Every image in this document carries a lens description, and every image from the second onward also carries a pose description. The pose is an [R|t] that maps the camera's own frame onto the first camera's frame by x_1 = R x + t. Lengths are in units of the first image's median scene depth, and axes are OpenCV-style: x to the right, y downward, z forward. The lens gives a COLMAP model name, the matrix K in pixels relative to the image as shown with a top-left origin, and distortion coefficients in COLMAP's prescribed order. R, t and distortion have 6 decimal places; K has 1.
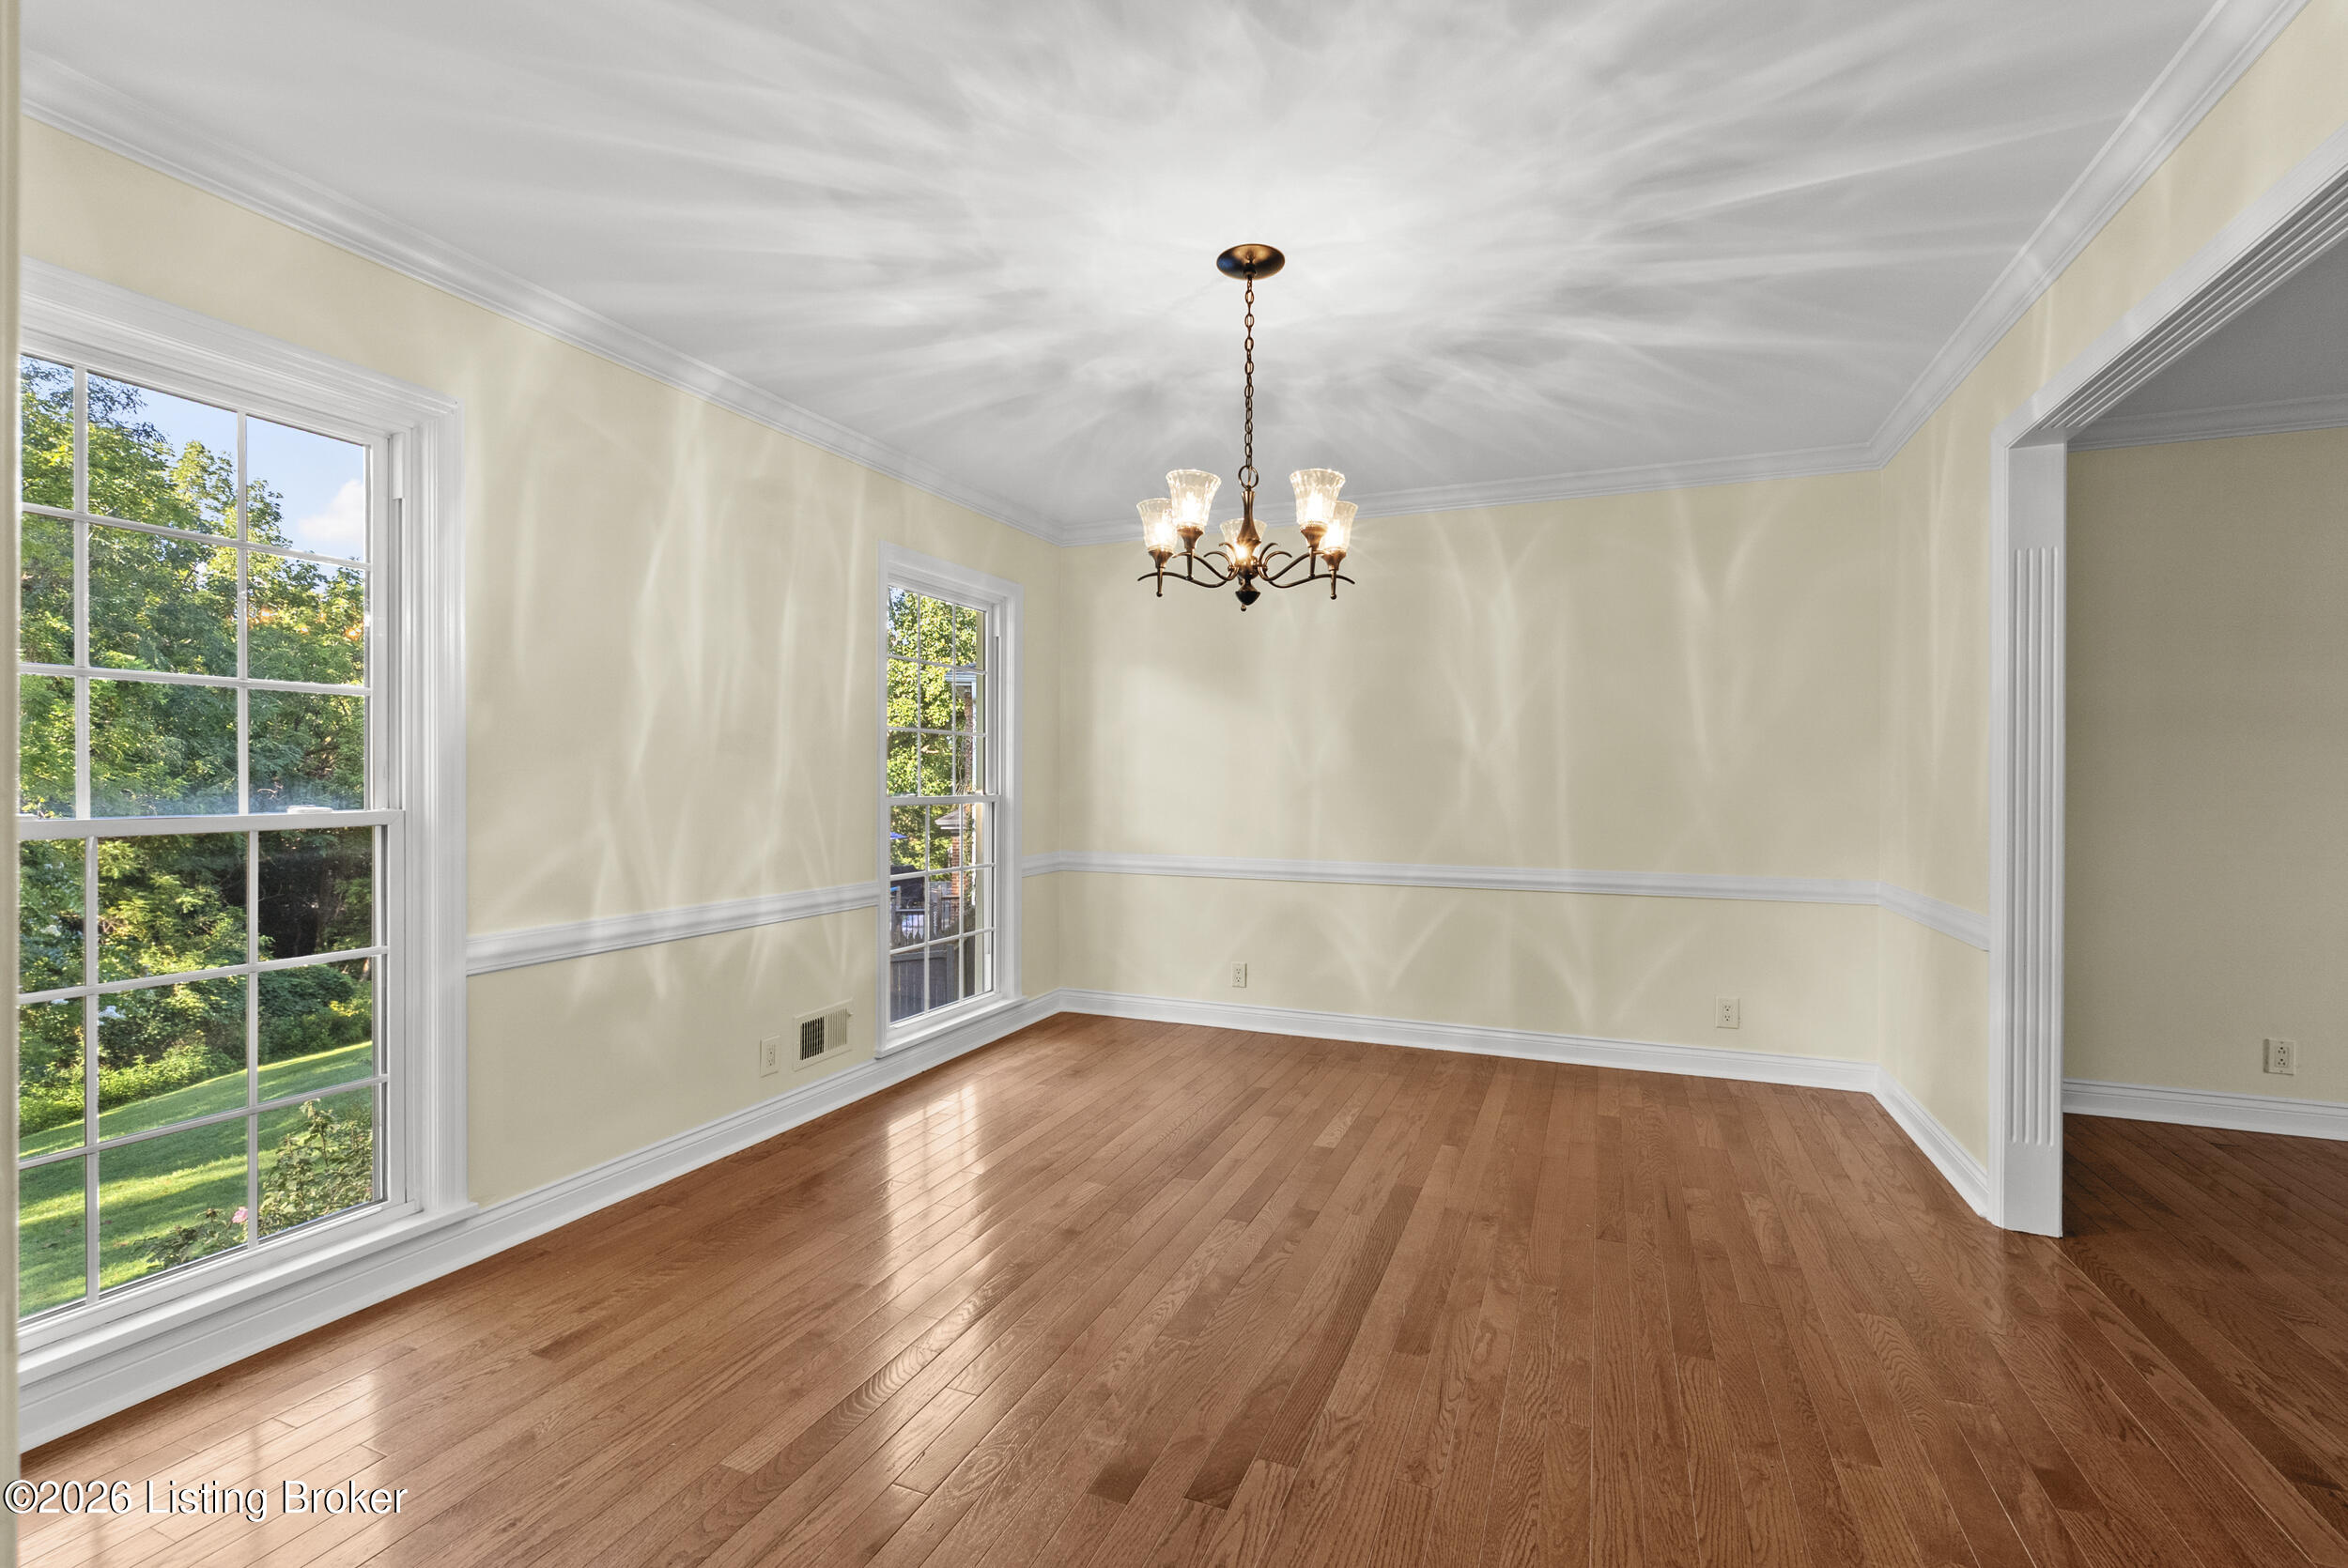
lens RADIAL K [[1036.4, 0, 1168.9], [0, 1036.4, 784.5], [0, 0, 1]] dist [-0.005617, 0.000962]
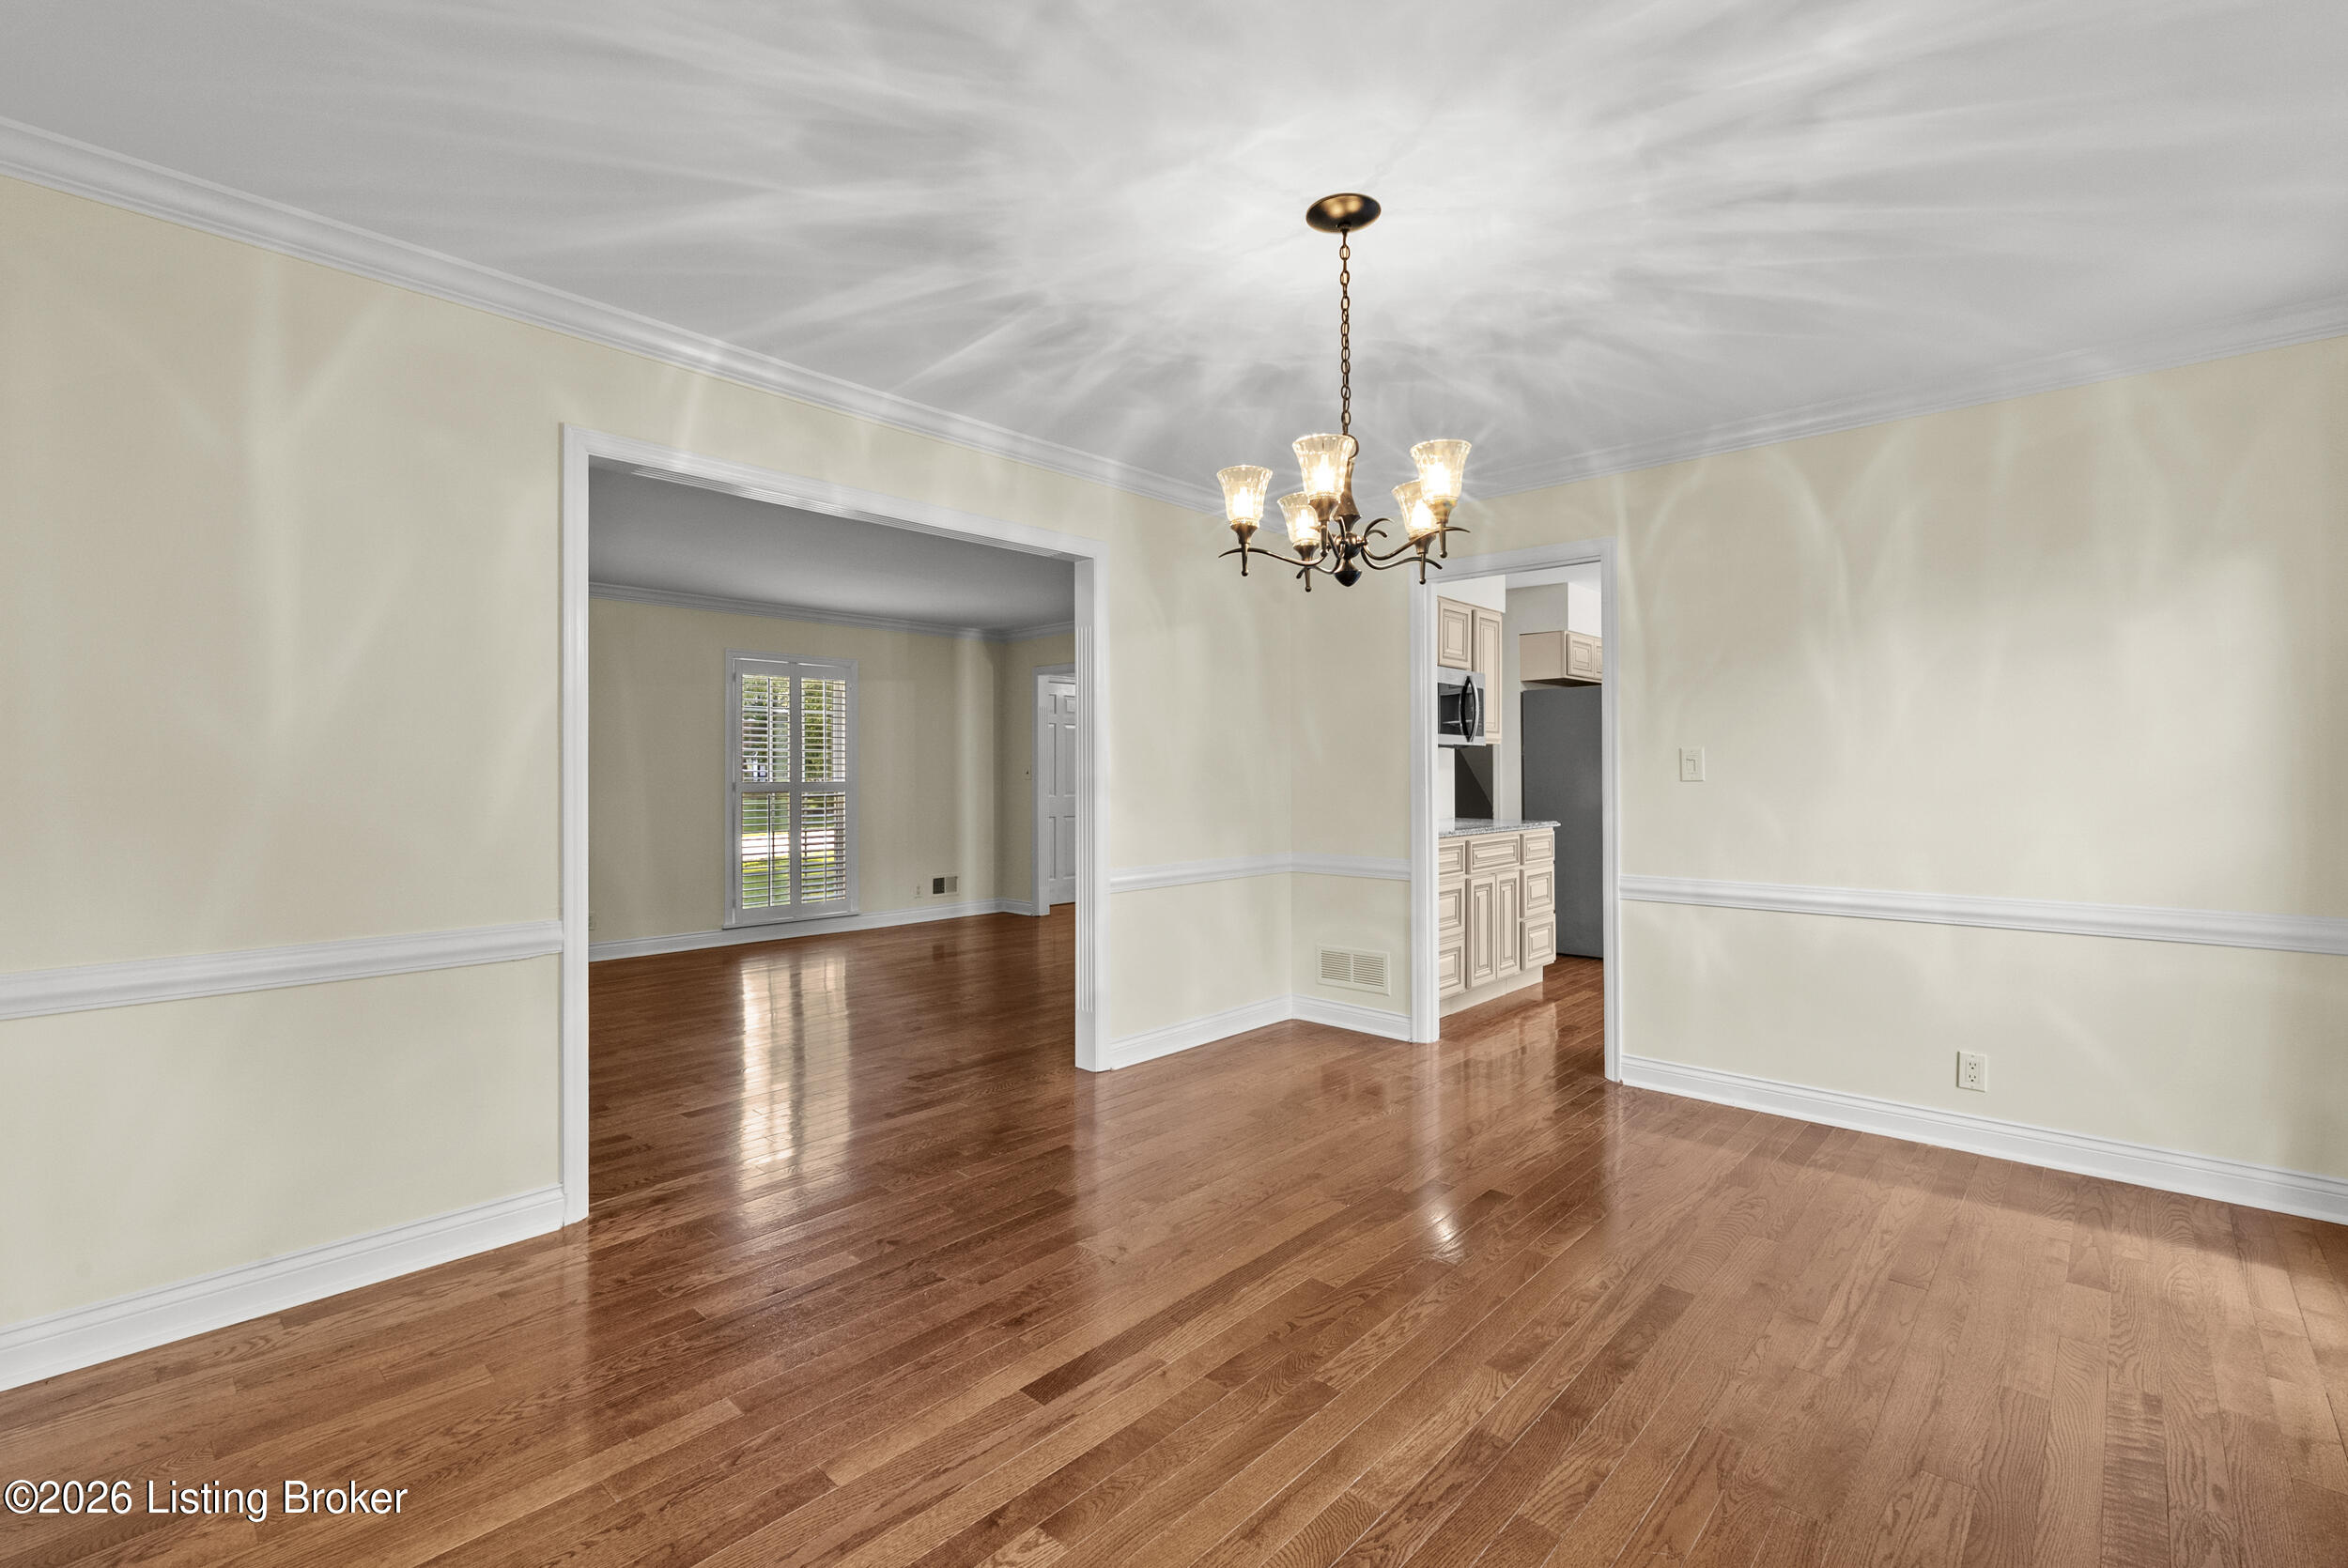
lens RADIAL K [[1036.4, 0, 1175.9], [0, 1036.4, 768.2], [0, 0, 1]] dist [-0.005617, 0.000962]
pose [[-0.941483, 0.000471, 0.337059, -0.081287], [-0.000055, 0.999999, -0.001550, -0.010776], [-0.337060, -0.001478, -0.941482, 1.719581]]
